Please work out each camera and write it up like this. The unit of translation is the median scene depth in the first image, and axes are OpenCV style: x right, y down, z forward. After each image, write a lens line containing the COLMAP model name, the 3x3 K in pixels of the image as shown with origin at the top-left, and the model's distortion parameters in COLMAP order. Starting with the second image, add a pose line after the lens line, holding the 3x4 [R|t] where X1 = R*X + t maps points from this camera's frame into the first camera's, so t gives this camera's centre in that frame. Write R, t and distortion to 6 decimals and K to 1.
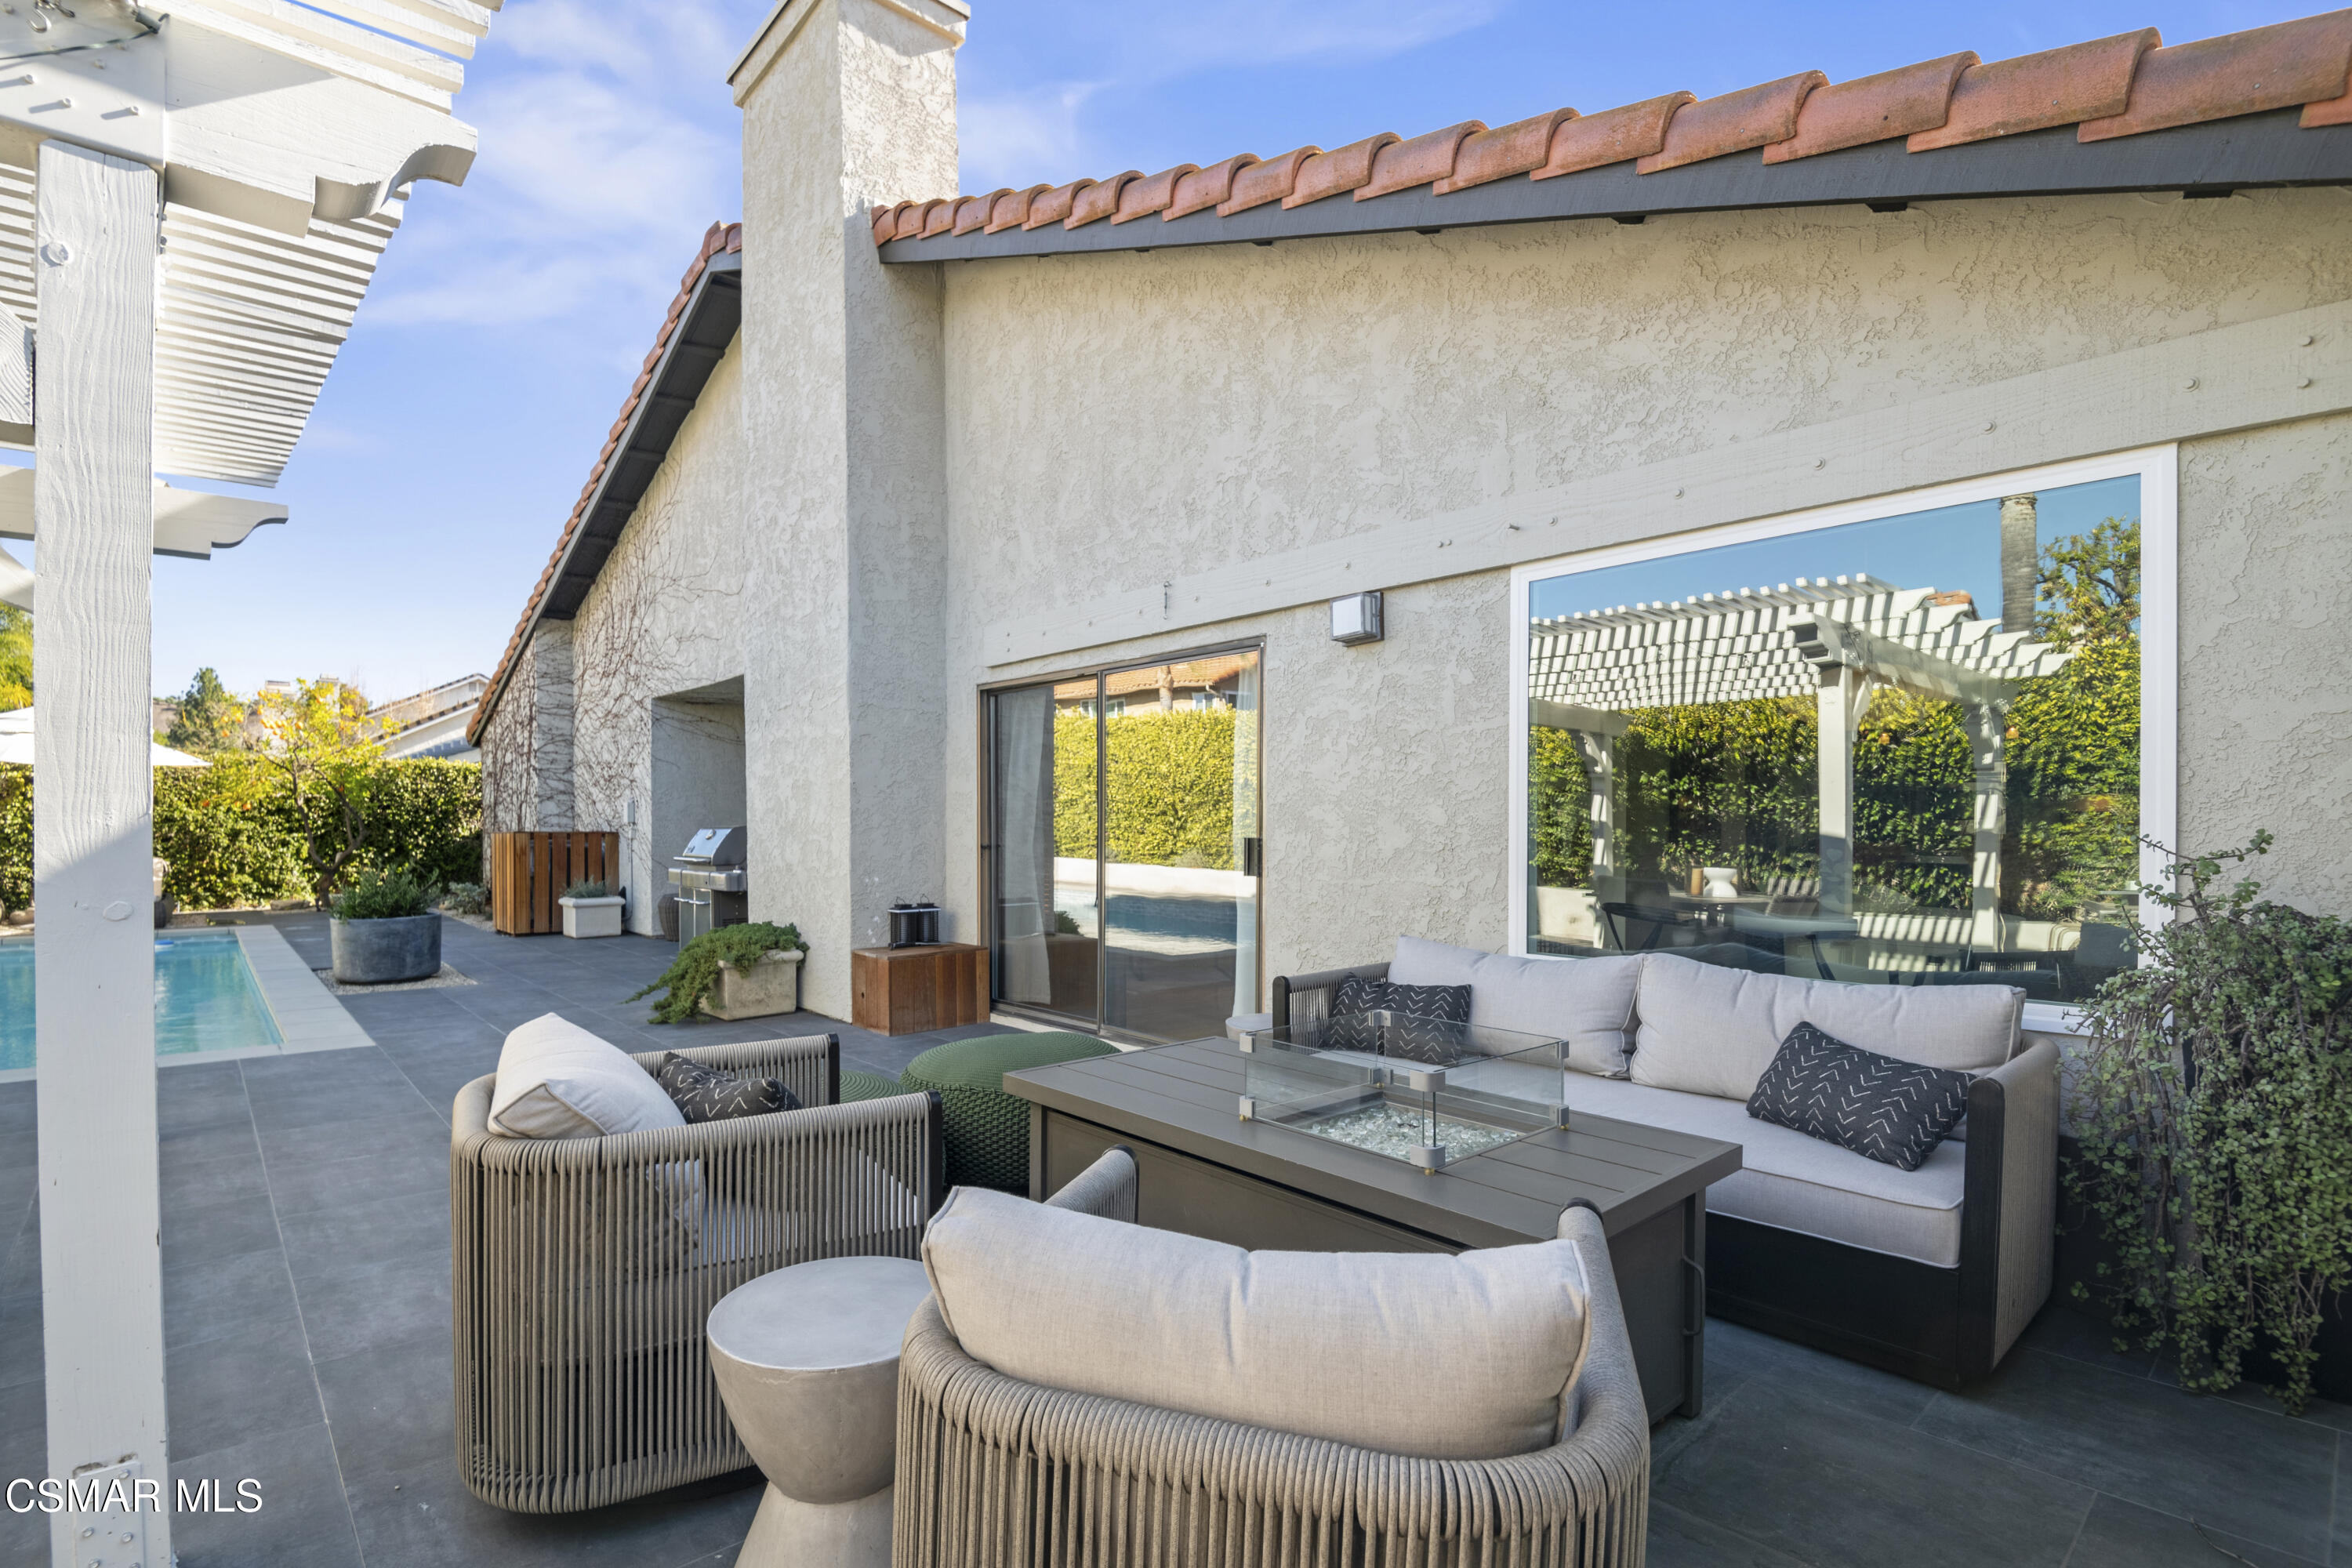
lens RADIAL K [[1104.8, 0, 1168.3], [0, 1104.8, 769.1], [0, 0, 1]] dist [0.000195, -0.017049]
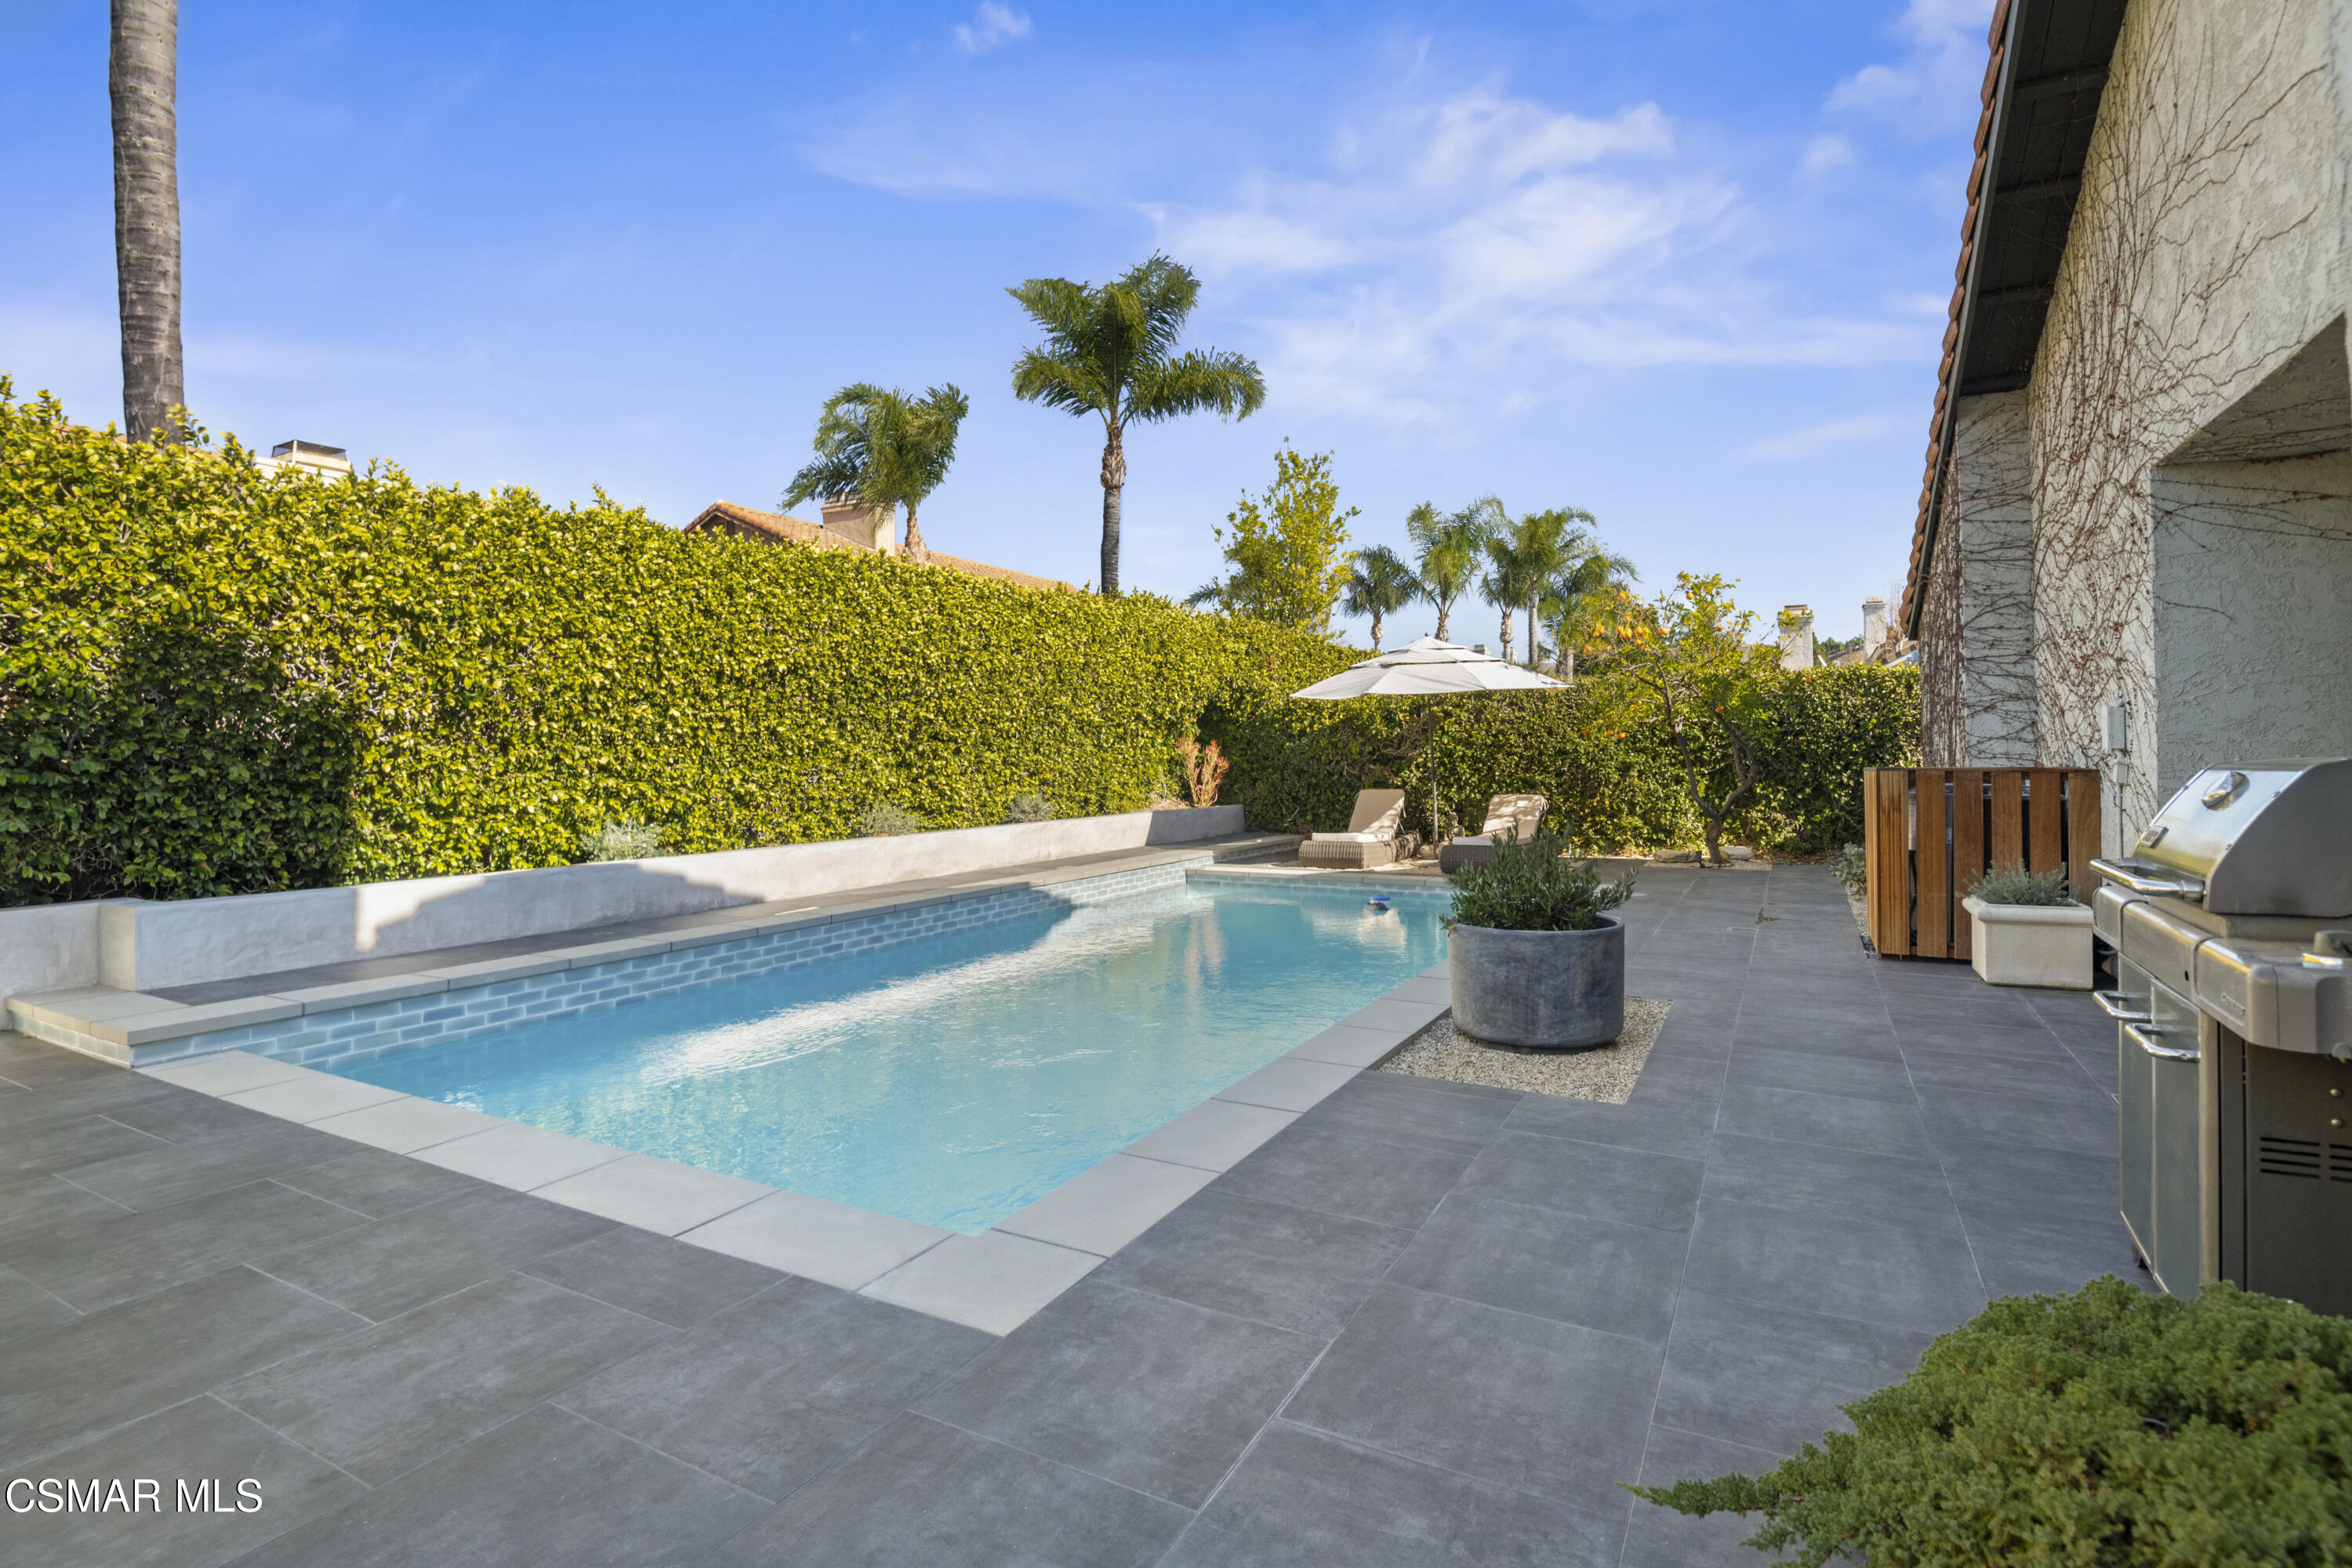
lens RADIAL K [[1104.8, 0, 1168.3], [0, 1104.8, 769.1], [0, 0, 1]] dist [0.000195, -0.017049]
pose [[0.303505, 0.007405, -0.952801, -0.148212], [0.052941, 0.998294, 0.024622, 0.020939], [0.951358, -0.057915, 0.302595, 0.419998]]
